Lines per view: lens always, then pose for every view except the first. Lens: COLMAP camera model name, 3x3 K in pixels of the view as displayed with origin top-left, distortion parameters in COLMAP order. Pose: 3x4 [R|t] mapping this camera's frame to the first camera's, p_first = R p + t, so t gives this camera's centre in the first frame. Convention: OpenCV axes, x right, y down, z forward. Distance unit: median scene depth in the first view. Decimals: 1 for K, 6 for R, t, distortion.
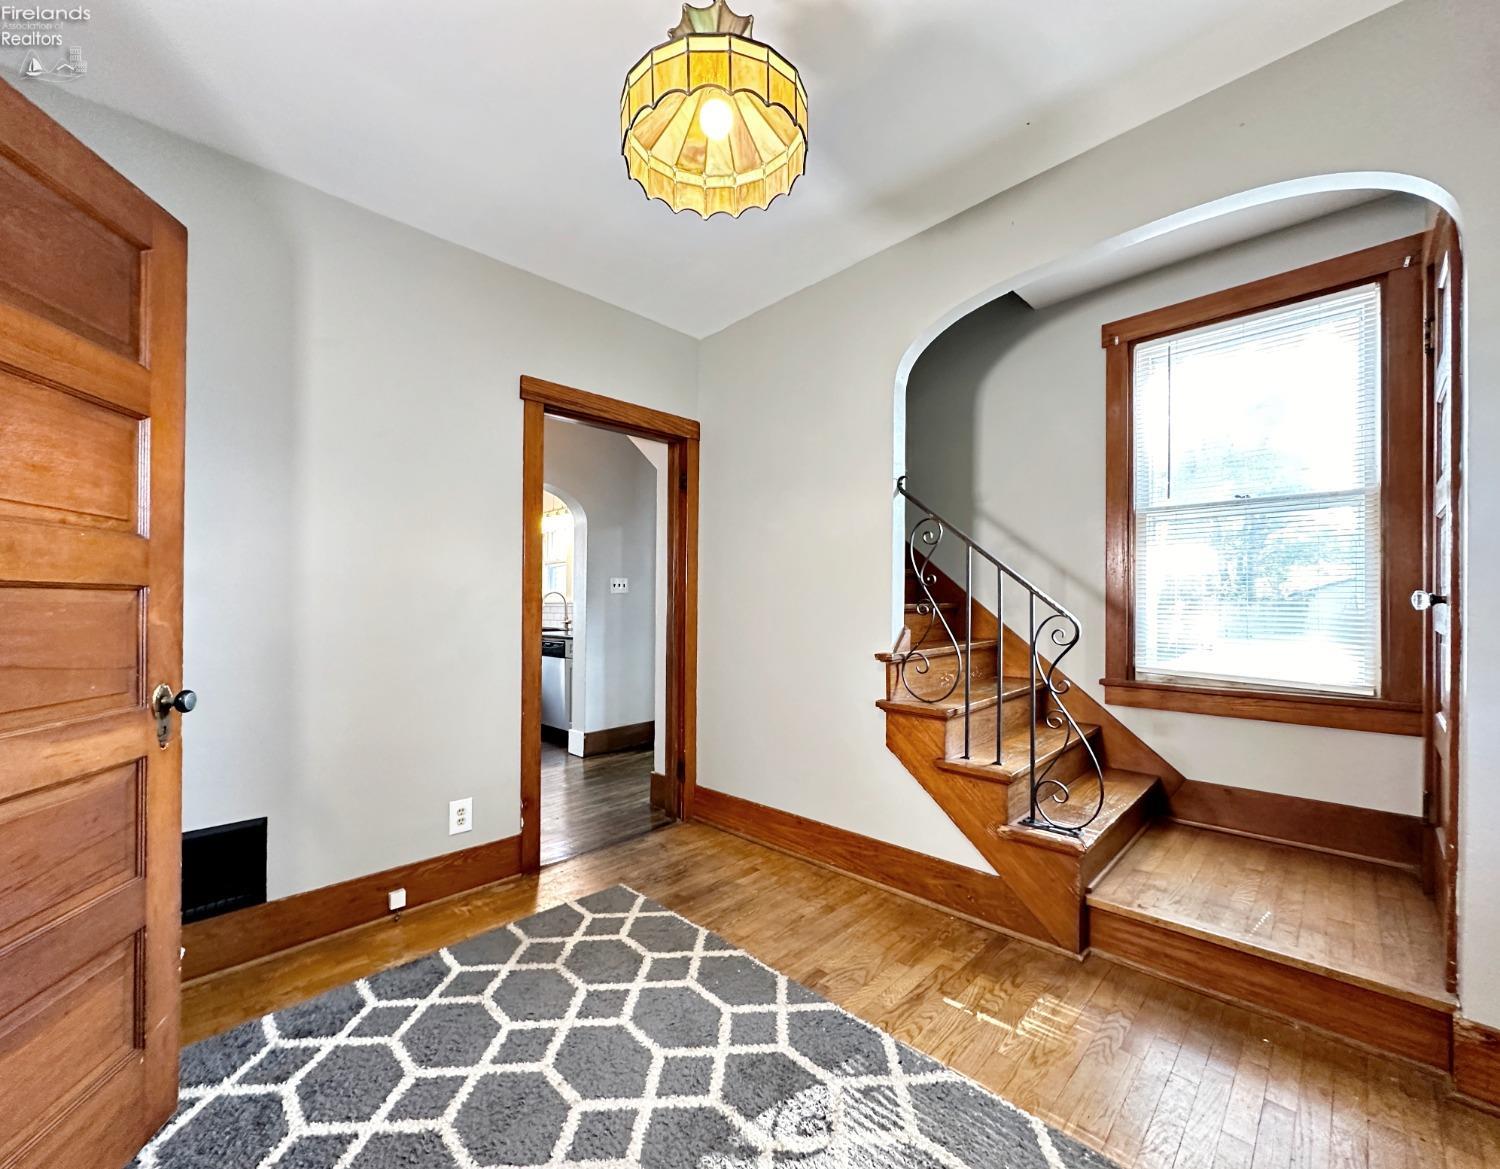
lens RADIAL K [[610.5, 0, 750.1], [0, 610.5, 591.9], [0, 0, 1]] dist [-0.002896, -0.000273]
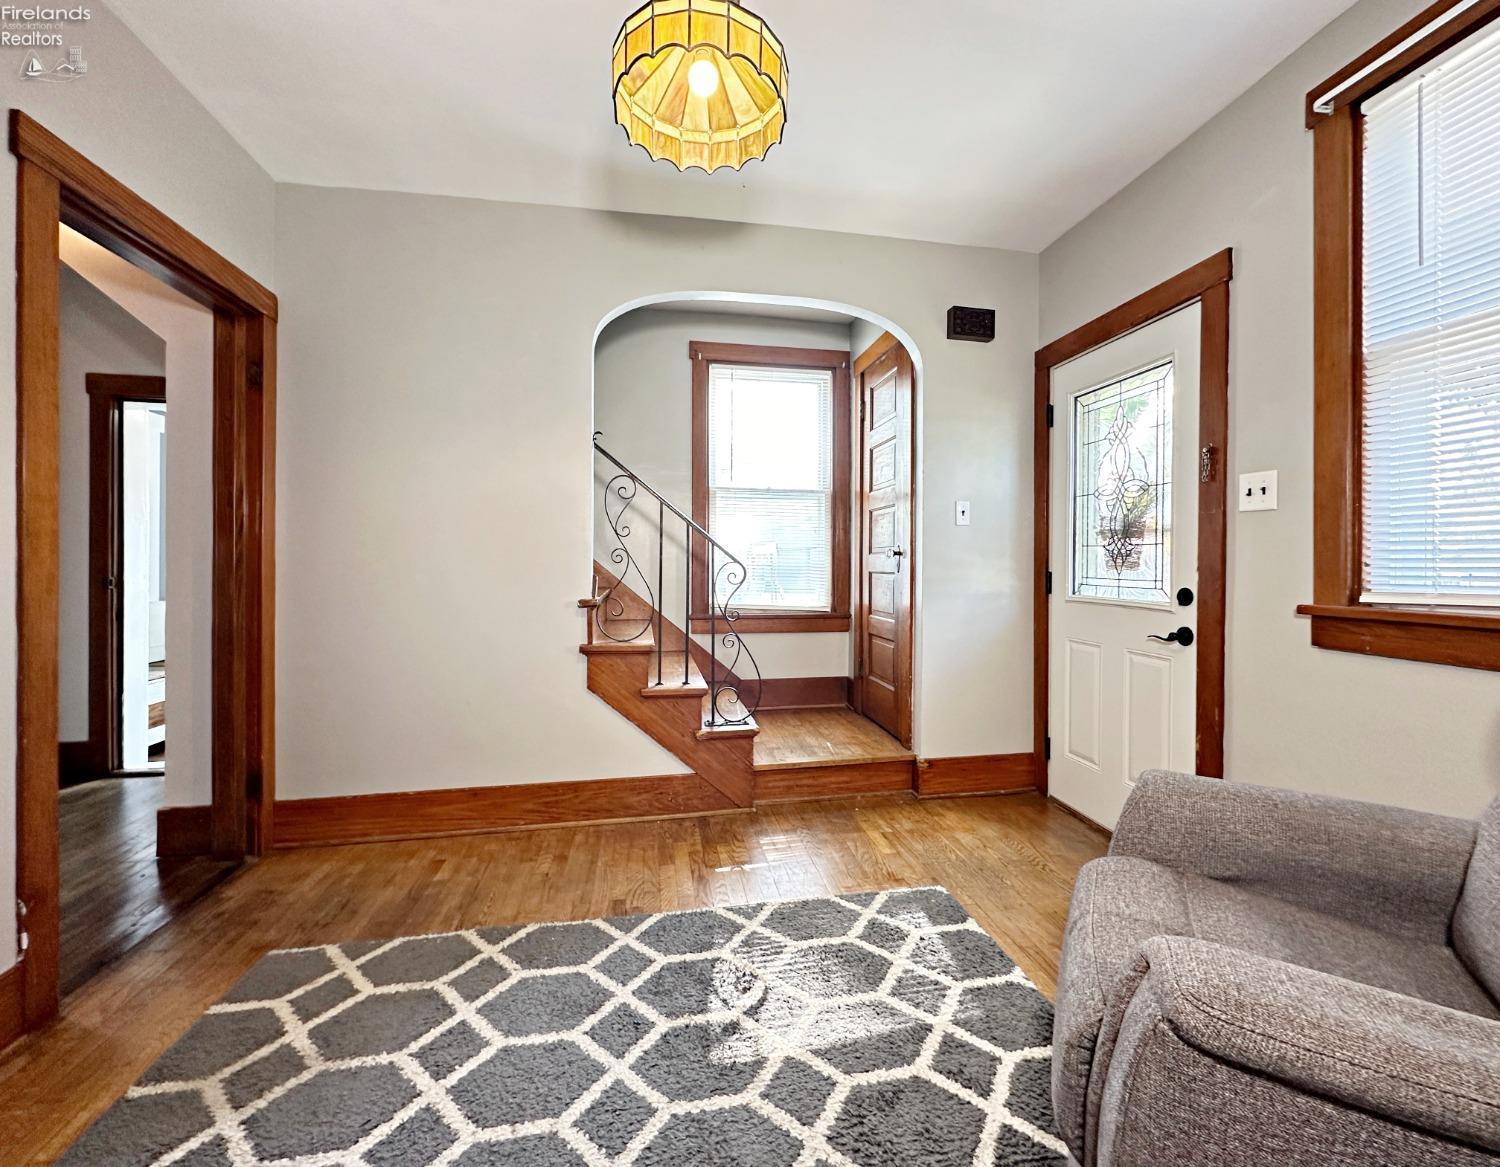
lens RADIAL K [[610.5, 0, 753.2], [0, 610.5, 561.3], [0, 0, 1]] dist [-0.002896, -0.000273]
pose [[0.572723, 0.008954, 0.819700, -0.563522], [-0.017890, 0.999839, 0.001578, 0.034827], [-0.819554, -0.015569, 0.572790, 0.207292]]
